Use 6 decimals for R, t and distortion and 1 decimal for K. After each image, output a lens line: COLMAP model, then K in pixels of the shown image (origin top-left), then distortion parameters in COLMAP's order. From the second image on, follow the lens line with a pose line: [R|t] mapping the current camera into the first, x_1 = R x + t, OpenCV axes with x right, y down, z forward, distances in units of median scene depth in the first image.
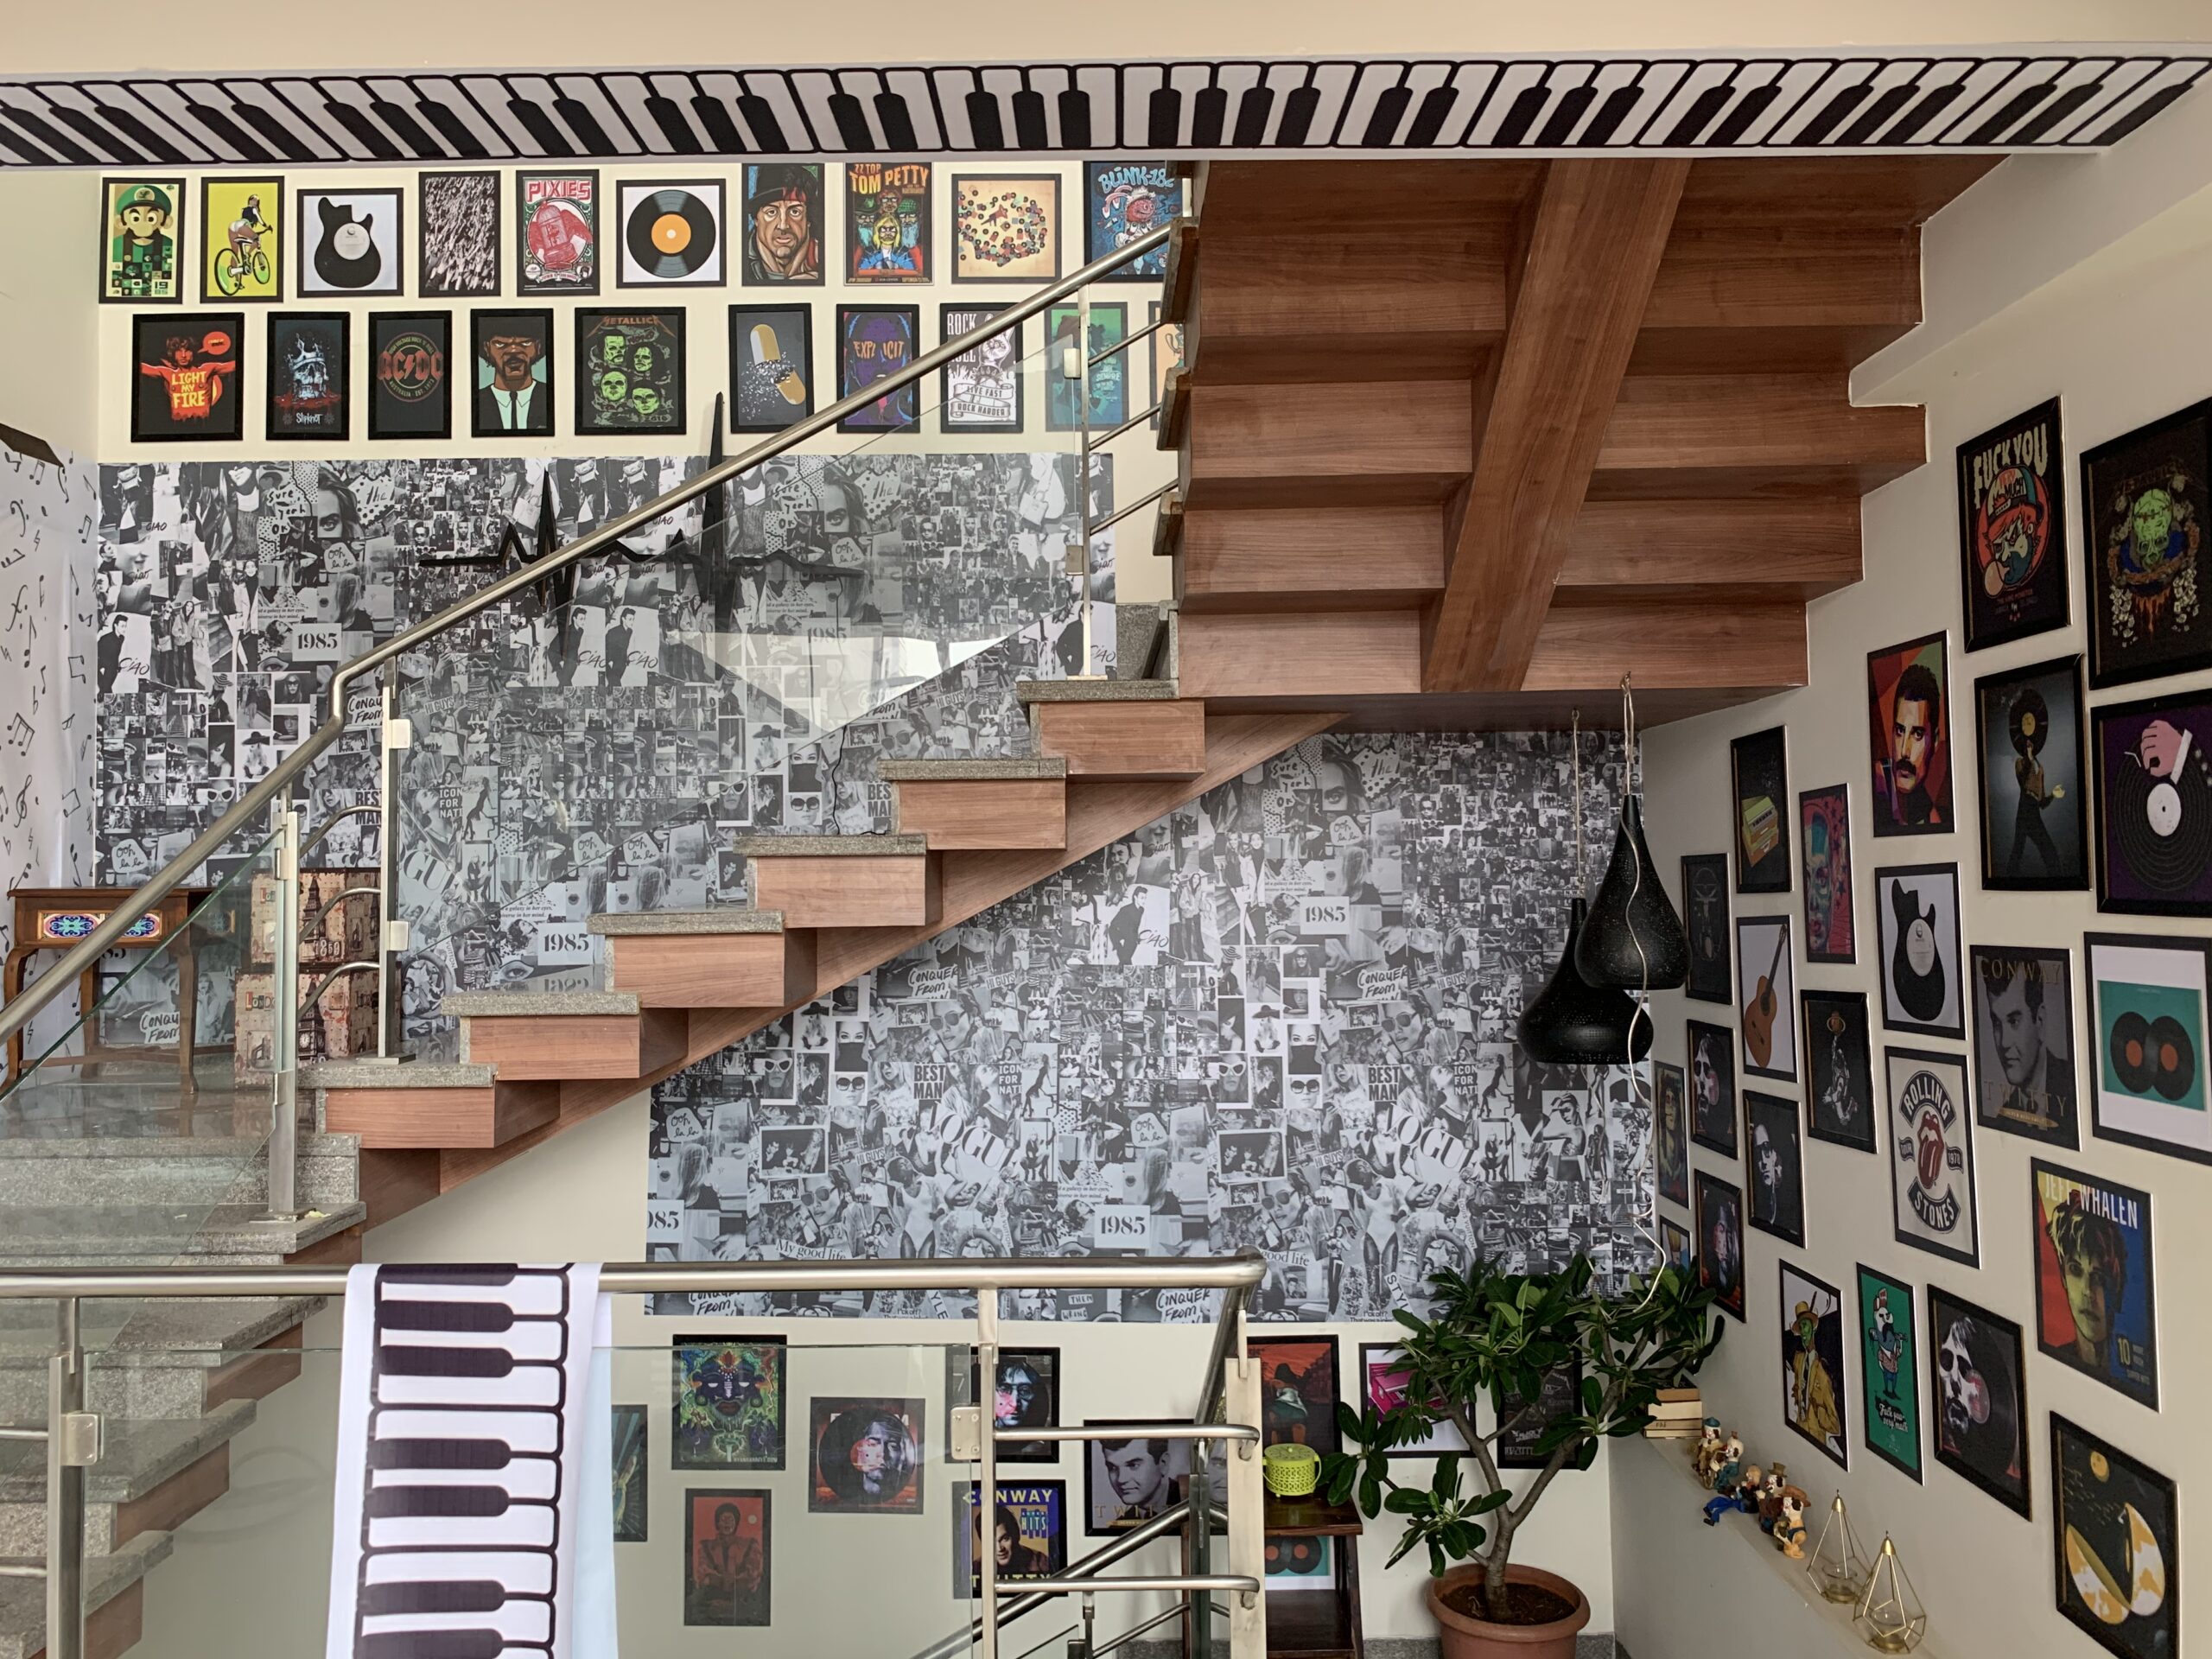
lens RADIAL K [[1714.2, 0, 1106.0], [0, 1714.2, 829.5], [0, 0, 1]] dist [-0.000135, -0.000910]
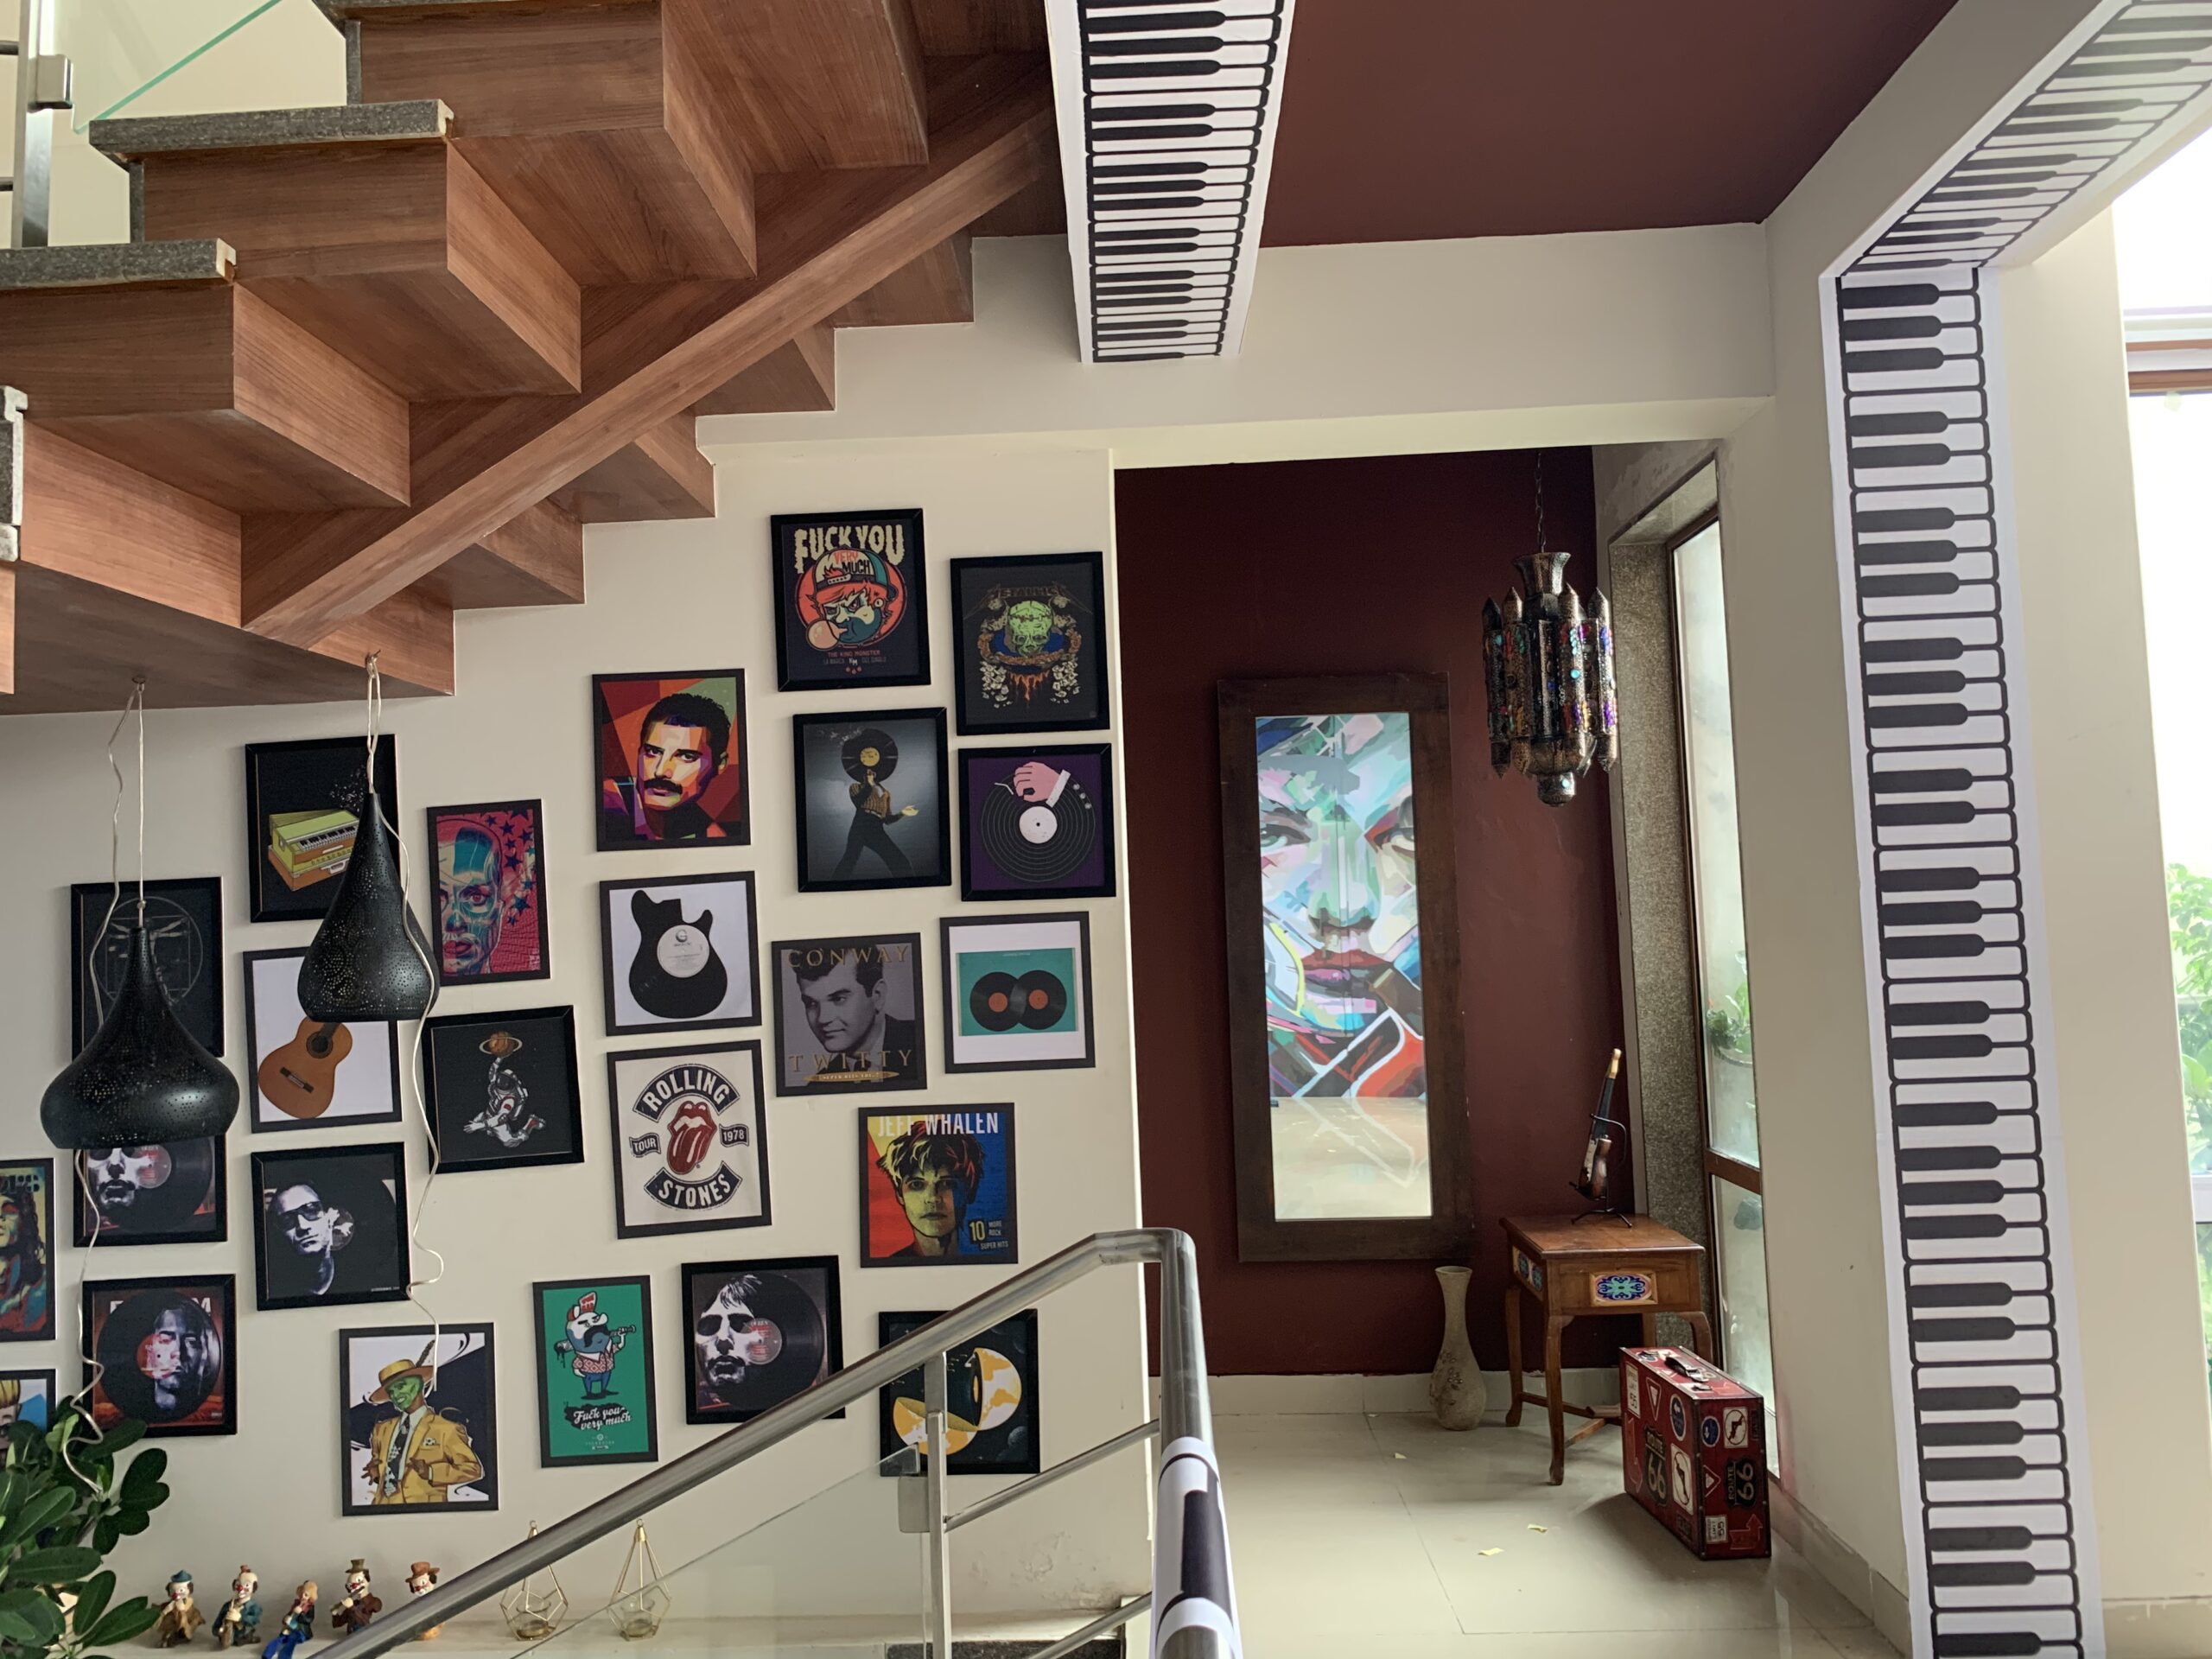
lens RADIAL K [[1670.2, 0, 1106.0], [0, 1670.2, 829.5], [0, 0, 1]] dist [0.073766, -0.108341]
pose [[0.019267, 0.072032, 0.997216, -0.676405], [0.012032, 0.997312, -0.072272, 0.082325], [-0.999742, 0.013391, 0.018348, 0.810015]]
